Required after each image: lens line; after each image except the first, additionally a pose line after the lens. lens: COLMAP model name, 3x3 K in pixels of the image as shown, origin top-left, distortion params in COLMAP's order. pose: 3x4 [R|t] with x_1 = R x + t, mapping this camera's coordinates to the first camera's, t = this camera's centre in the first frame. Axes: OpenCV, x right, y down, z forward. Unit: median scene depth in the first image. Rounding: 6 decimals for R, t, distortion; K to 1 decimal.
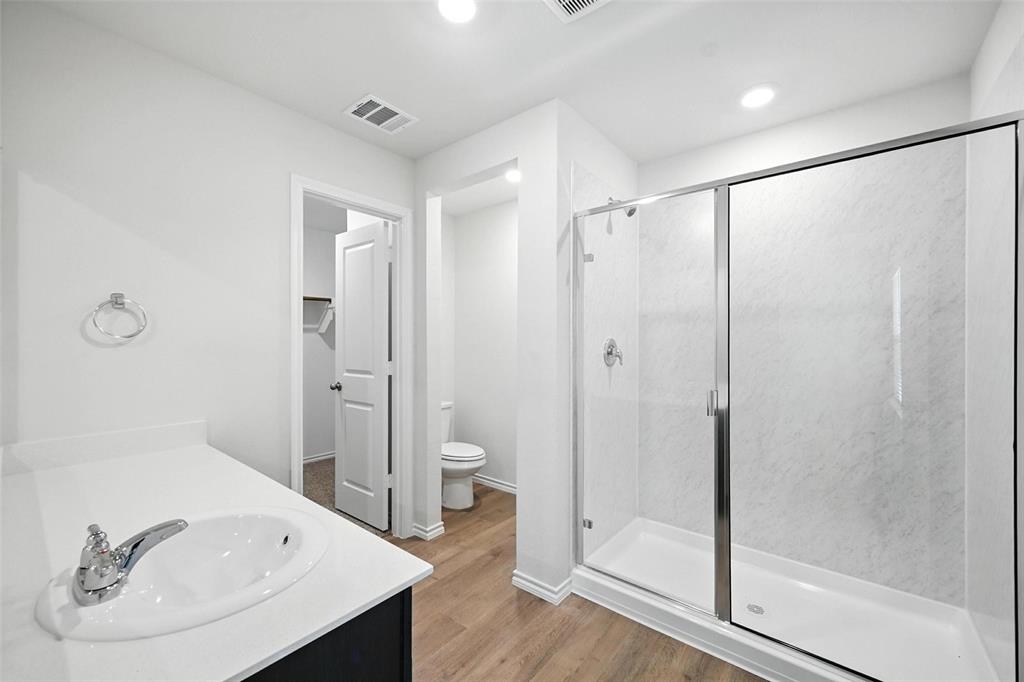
lens RADIAL K [[405.7, 0, 508.5], [0, 405.7, 341.5], [0, 0, 1]] dist [0.000225, 0.000277]
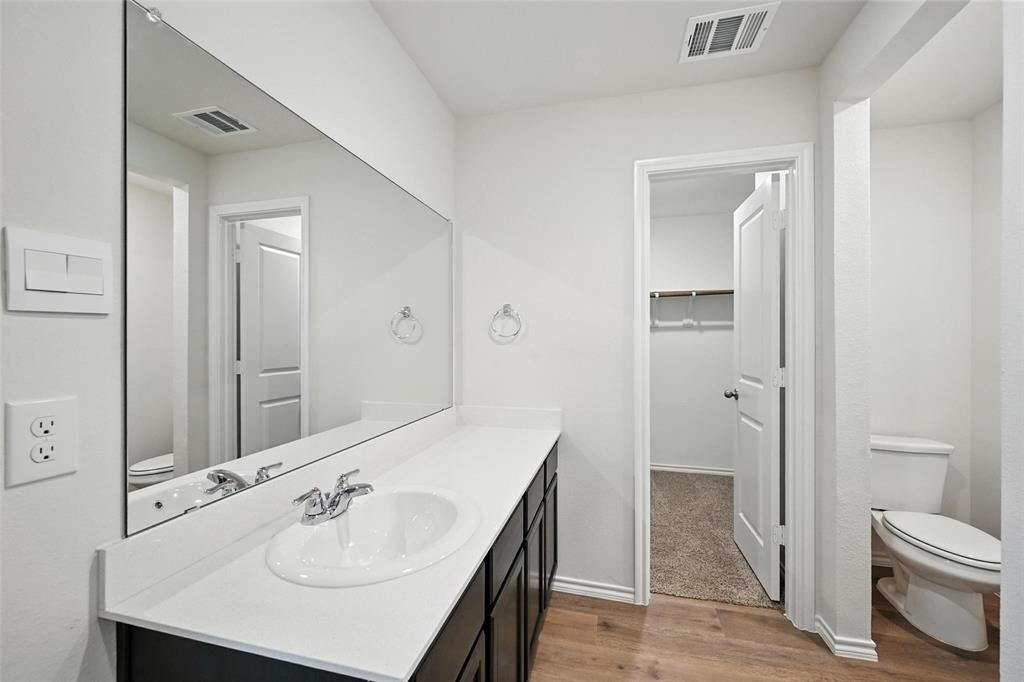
lens RADIAL K [[405.7, 0, 511.5], [0, 405.7, 339.8], [0, 0, 1]] dist [0.000225, 0.000277]
pose [[0.430618, -0.001041, -0.902533, 0.149286], [0.000970, 0.999999, -0.000690, -0.000413], [0.902534, -0.000579, 0.430619, 0.264916]]
